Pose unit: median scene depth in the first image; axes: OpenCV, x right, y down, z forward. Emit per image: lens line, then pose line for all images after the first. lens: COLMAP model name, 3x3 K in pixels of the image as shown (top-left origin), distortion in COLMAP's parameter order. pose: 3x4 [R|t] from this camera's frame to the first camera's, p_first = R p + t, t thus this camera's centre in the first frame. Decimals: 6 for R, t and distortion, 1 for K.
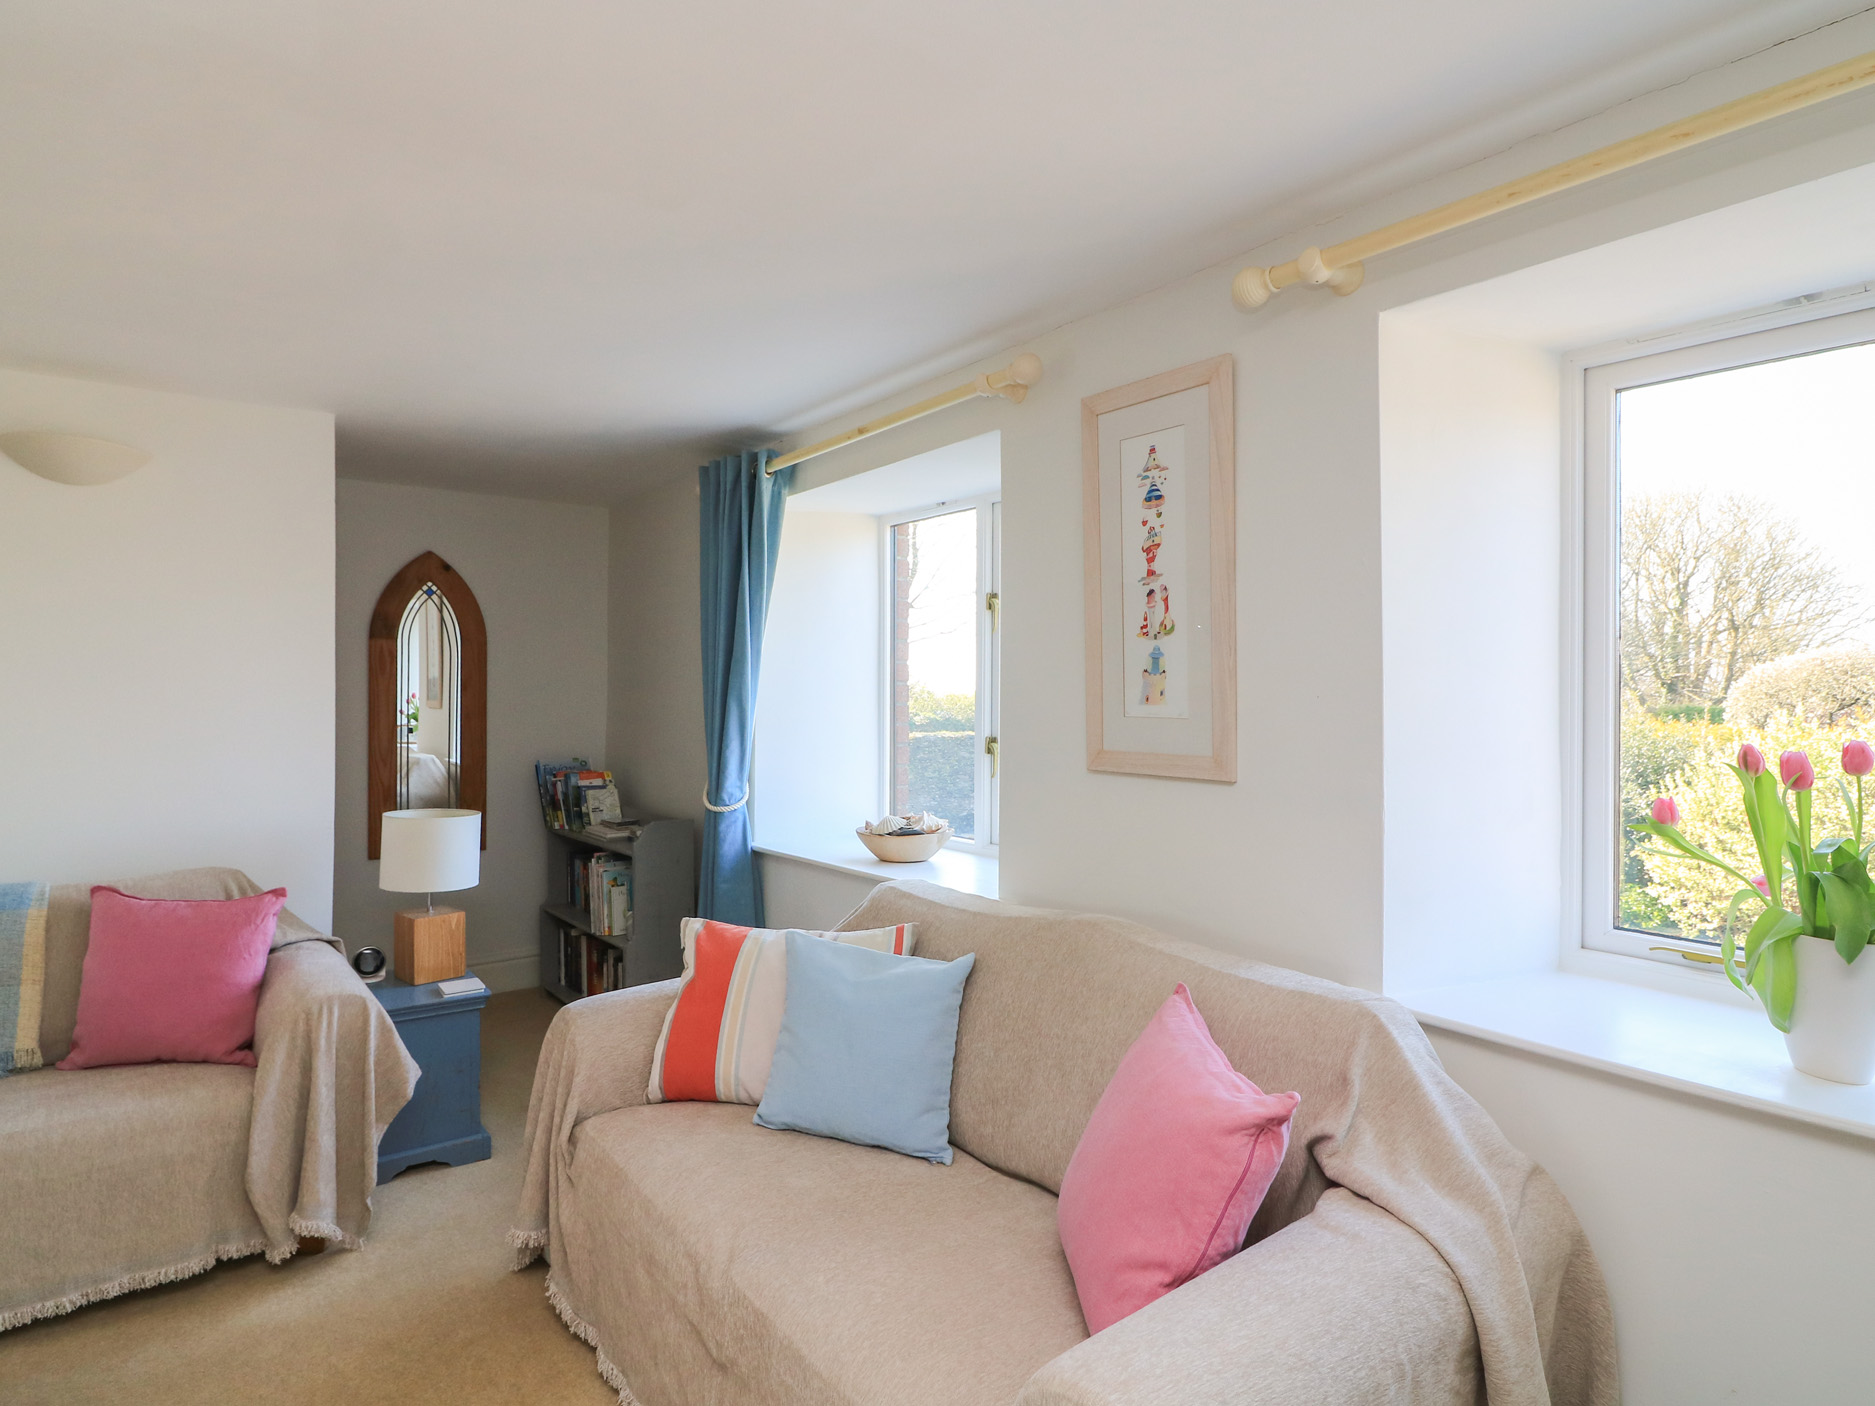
lens RADIAL K [[1076.2, 0, 939.6], [0, 1076.2, 695.4], [0, 0, 1]] dist [-0.008250, -0.002018]
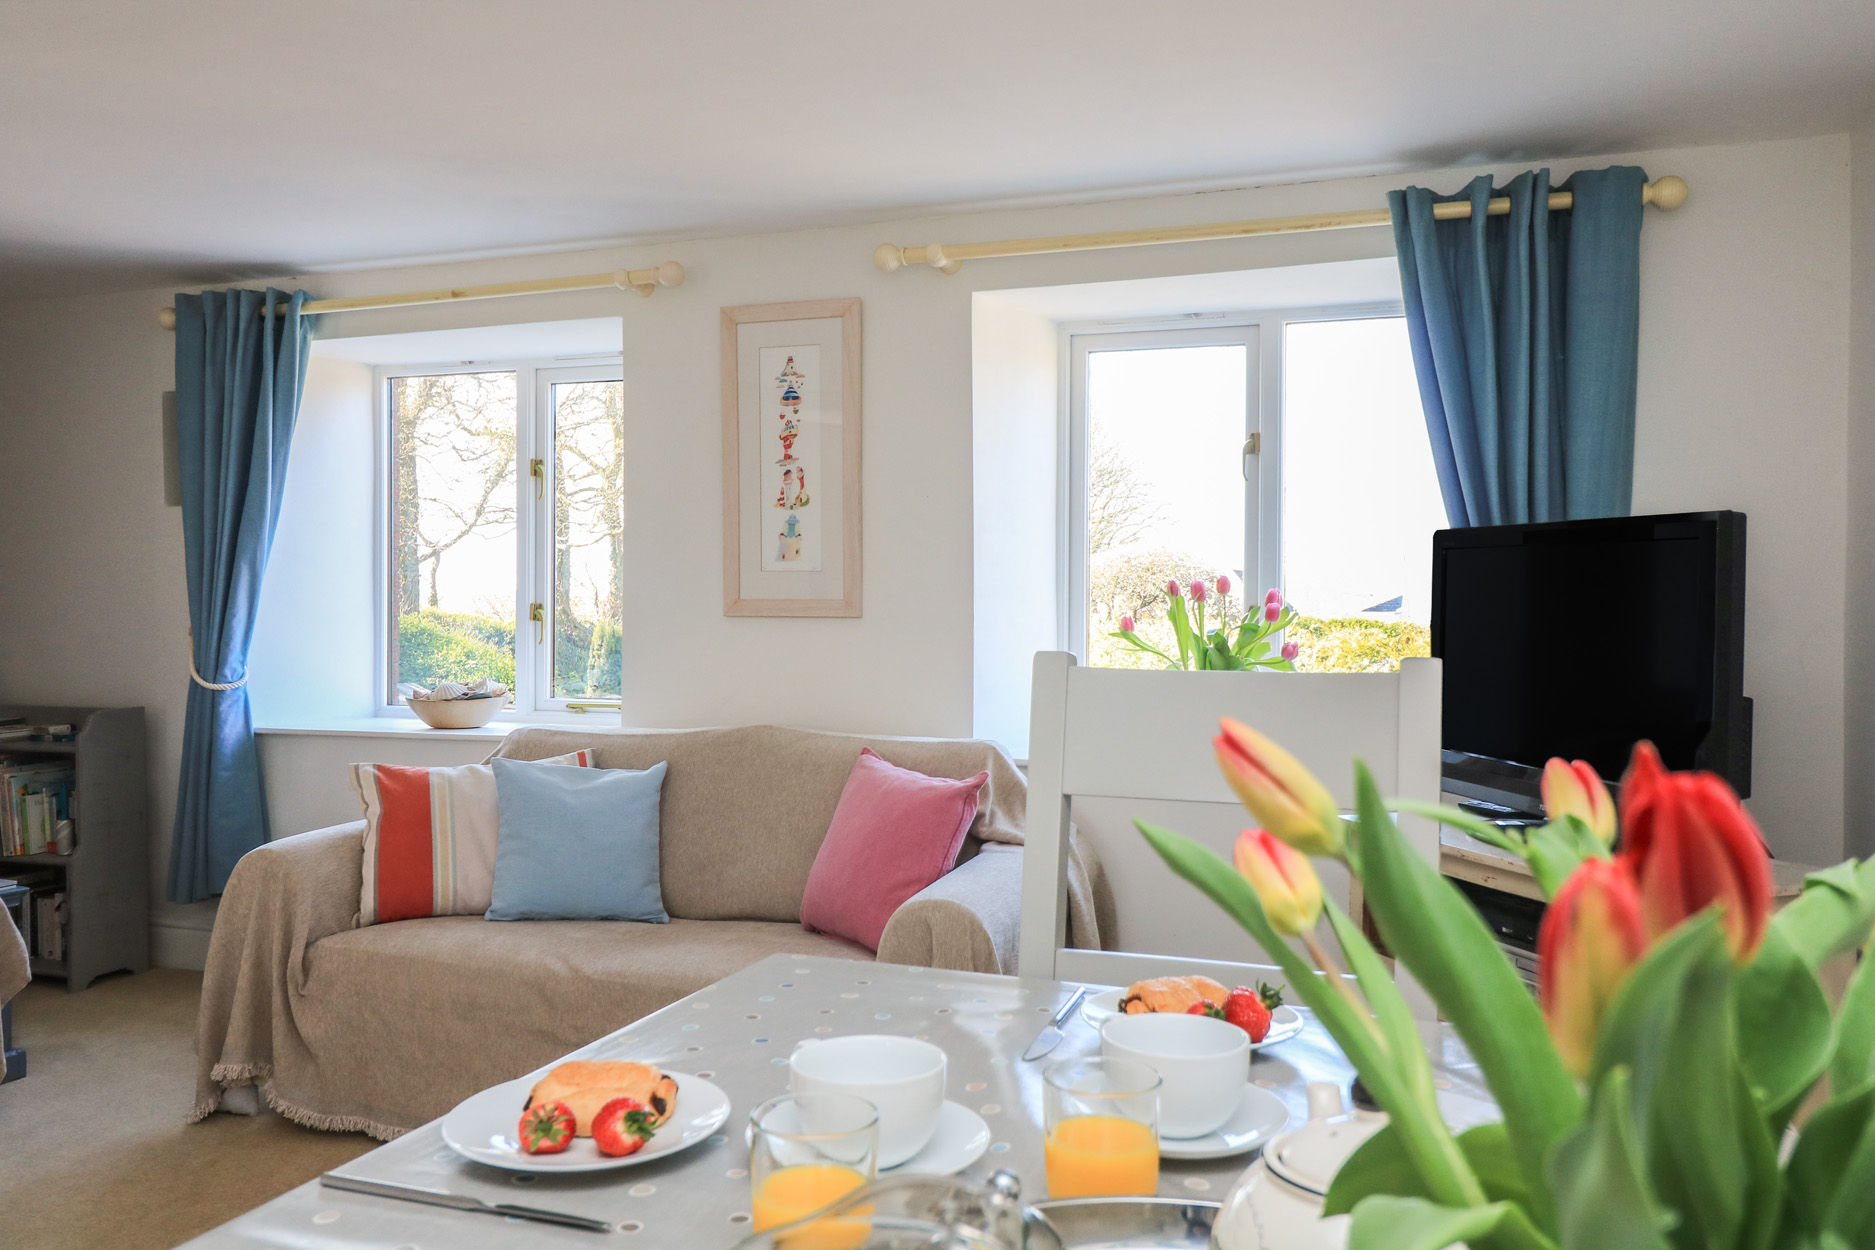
lens RADIAL K [[1456.6, 0, 952.5], [0, 1456.6, 619.4], [0, 0, 1]] dist [0.013508, -0.010416]
pose [[0.838675, -0.007642, 0.544578, -0.578410], [-0.000737, 0.999885, 0.015166, 0.051541], [-0.544631, -0.013121, 0.838573, -0.548717]]
